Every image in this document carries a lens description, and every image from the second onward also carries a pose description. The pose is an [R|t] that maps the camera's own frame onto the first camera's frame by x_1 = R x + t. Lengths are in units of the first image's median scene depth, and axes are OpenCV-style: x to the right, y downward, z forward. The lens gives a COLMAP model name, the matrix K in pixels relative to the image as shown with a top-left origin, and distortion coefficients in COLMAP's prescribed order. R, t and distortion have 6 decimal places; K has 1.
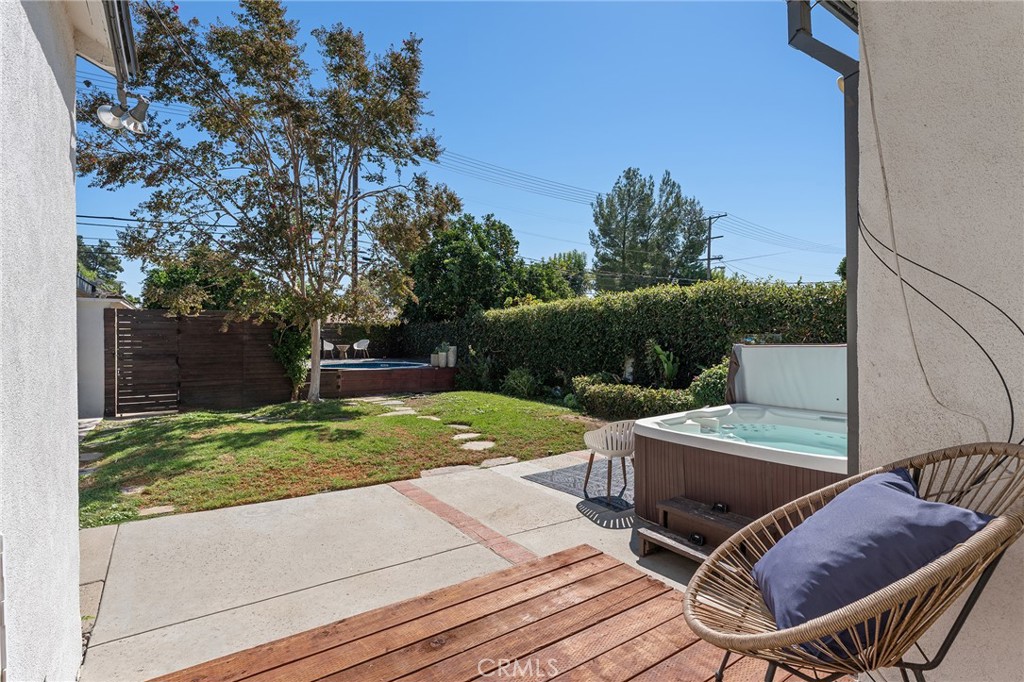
lens RADIAL K [[486.8, 0, 512.0], [0, 486.8, 341.0], [0, 0, 1]] dist [0.000521, 0.000142]
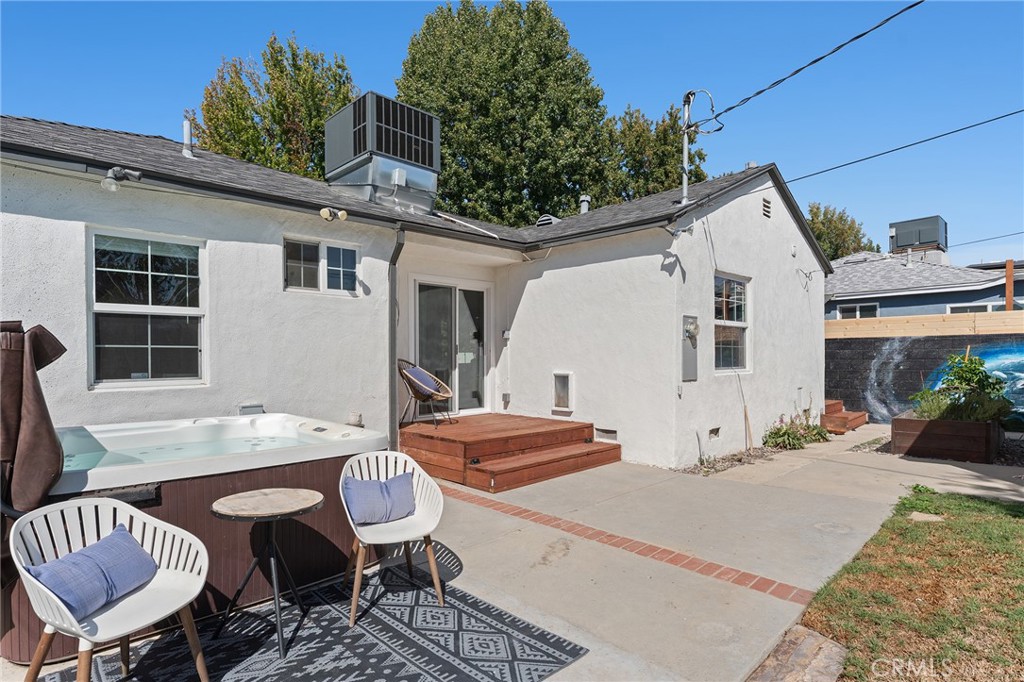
lens RADIAL K [[554.5, 0, 512.0], [0, 554.5, 341.0], [0, 0, 1]] dist [-0.001105, -0.000100]
pose [[-0.982541, -0.001404, -0.186043, 0.048559], [0.002025, 0.999832, -0.018239, 0.008047], [0.186037, -0.018298, -0.982372, 0.415500]]
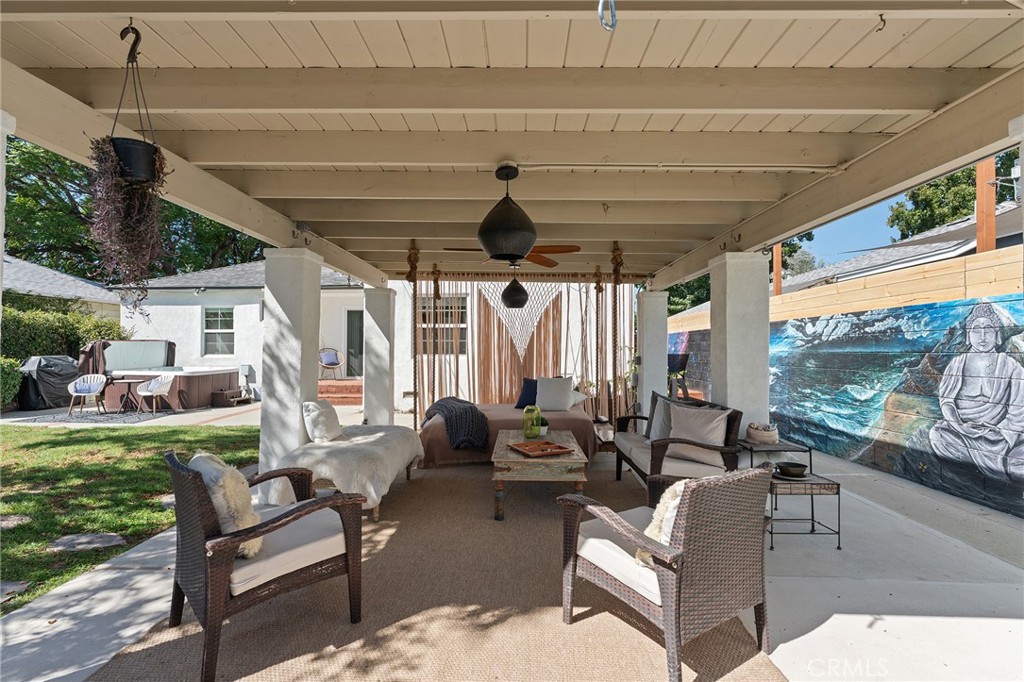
lens RADIAL K [[486.8, 0, 512.0], [0, 486.8, 341.0], [0, 0, 1]] dist [0.000521, 0.000142]
pose [[-0.828262, 0.008760, 0.560272, -0.500374], [0.006796, 0.999961, -0.005588, 0.008719], [-0.560300, -0.000821, -0.828290, 0.458333]]
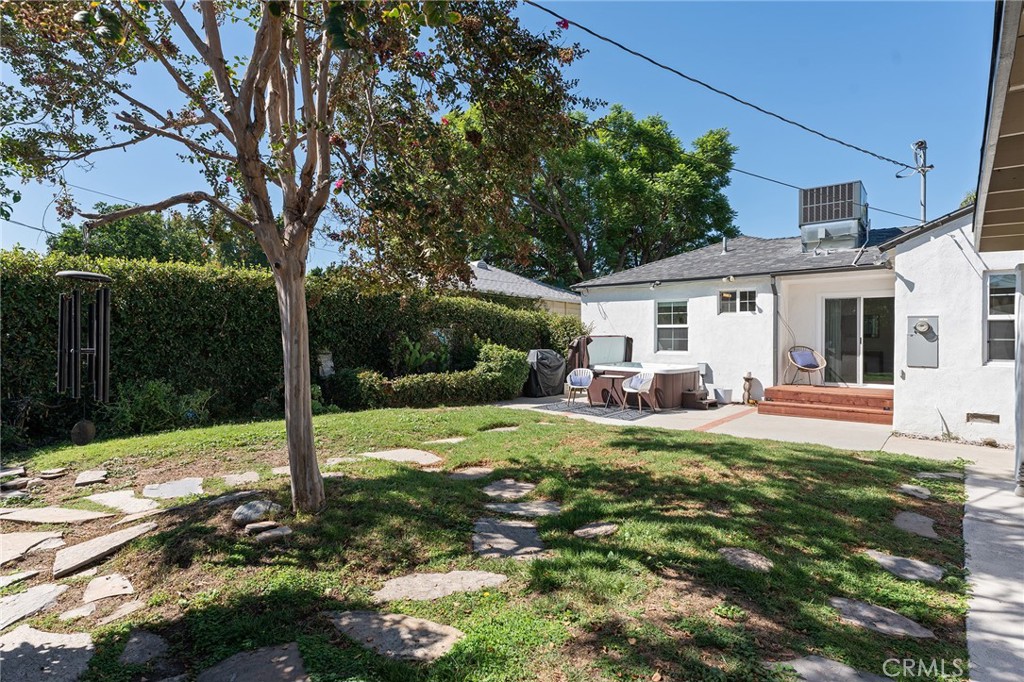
lens RADIAL K [[530.6, 0, 512.0], [0, 530.6, 341.0], [0, 0, 1]] dist [0.000520, -0.000015]
pose [[-0.288864, -0.005914, 0.957352, -0.400292], [-0.000446, 0.999982, 0.006043, 0.004106], [-0.957370, 0.001319, -0.288861, 0.523042]]
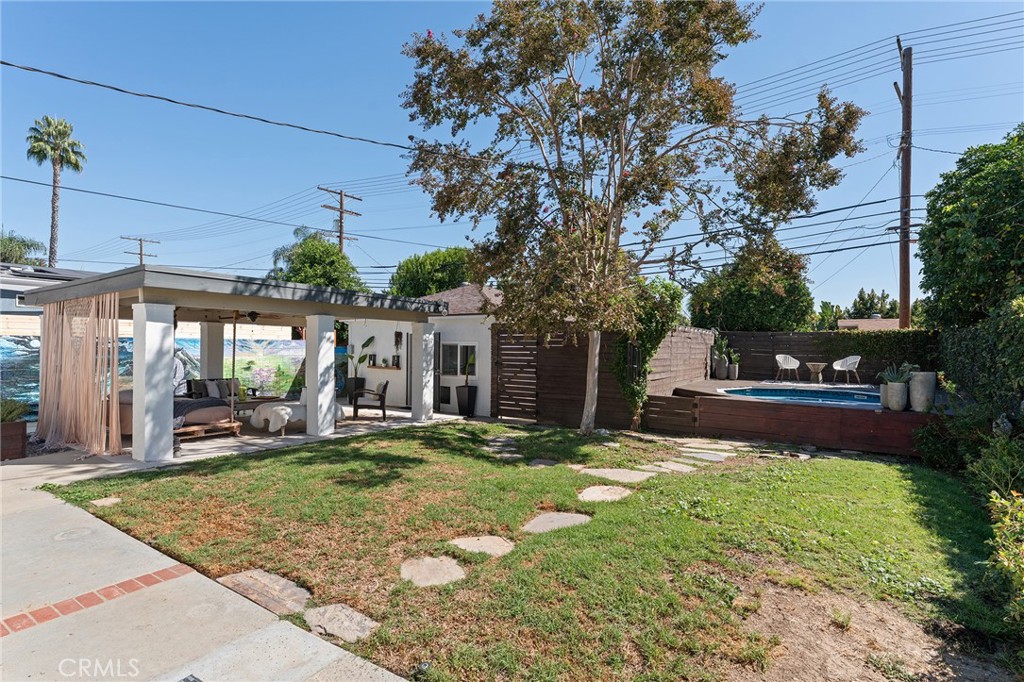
lens RADIAL K [[494.7, 0, 512.0], [0, 494.7, 341.0], [0, 0, 1]] dist [0.009792, 0.000463]
pose [[0.382198, -0.004784, -0.924068, 0.155792], [-0.018409, 0.999749, -0.012790, -0.006131], [0.923897, 0.021900, 0.382014, 0.313533]]
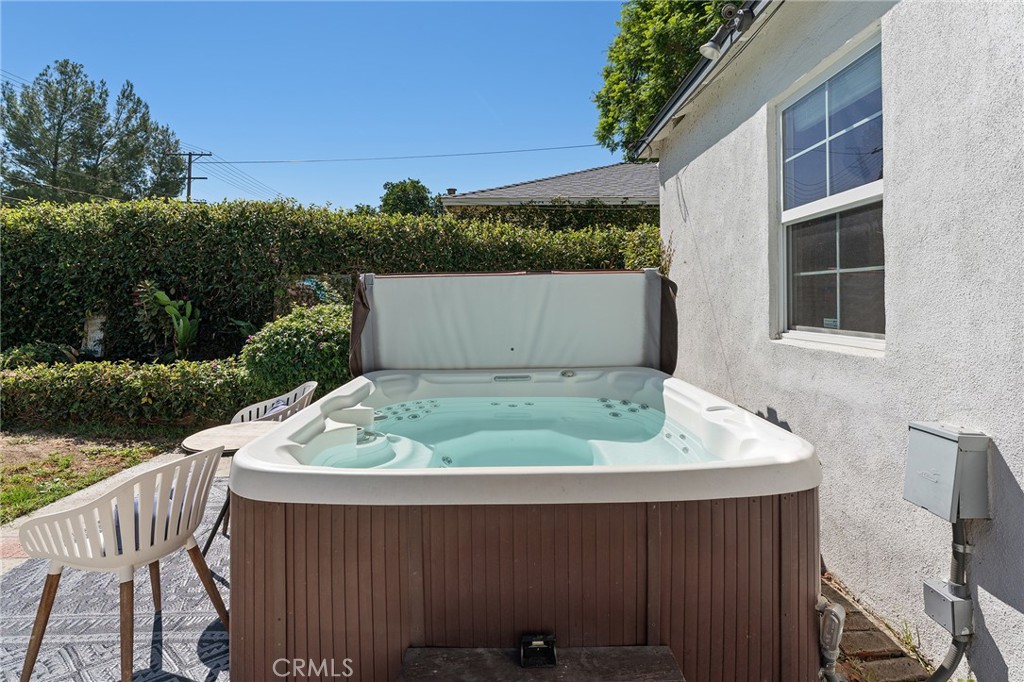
lens RADIAL K [[478.3, 0, 486.1], [0, 478.3, 297.5], [0, 0, 1]] dist [-0.002481, 0.000012]
pose [[0.563754, 0.002748, 0.825938, 0.016745], [0.008523, 0.999922, -0.009144, 0.012356], [-0.825899, 0.012195, 0.563687, 0.156936]]
